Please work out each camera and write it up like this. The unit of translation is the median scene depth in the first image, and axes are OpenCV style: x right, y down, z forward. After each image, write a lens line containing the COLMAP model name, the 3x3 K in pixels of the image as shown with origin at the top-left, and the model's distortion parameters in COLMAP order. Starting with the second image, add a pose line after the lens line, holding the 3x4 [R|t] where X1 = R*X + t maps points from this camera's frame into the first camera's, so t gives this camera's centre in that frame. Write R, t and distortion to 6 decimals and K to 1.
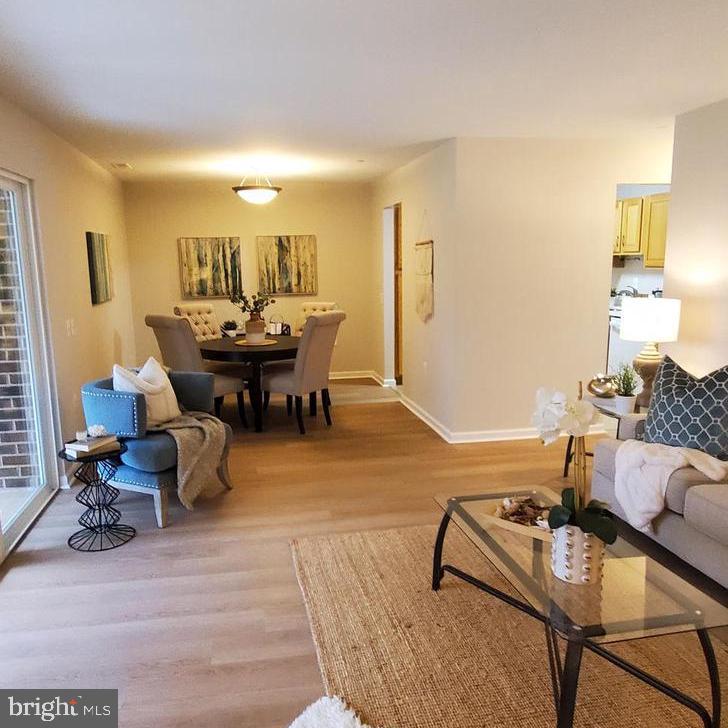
lens RADIAL K [[614.9, 0, 340.1], [0, 614.9, 368.9], [0, 0, 1]] dist [-0.001547, 0.015834]
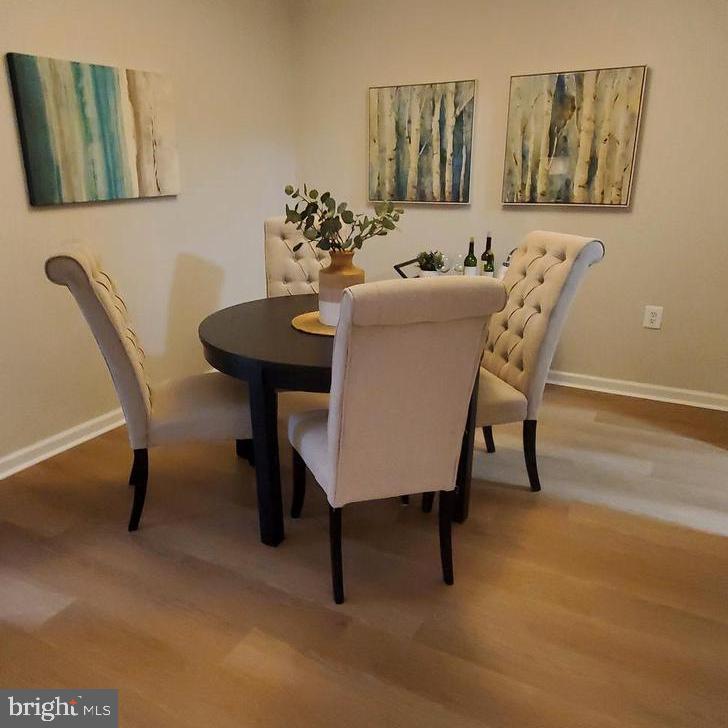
lens RADIAL K [[612.4, 0, 338.7], [0, 612.4, 372.7], [0, 0, 1]] dist [0.000947, 0.008189]
pose [[0.774998, 0.218274, -0.593072, 0.090238], [-0.118280, 0.971975, 0.203162, -0.074168], [0.620796, -0.087301, 0.779096, 0.529450]]
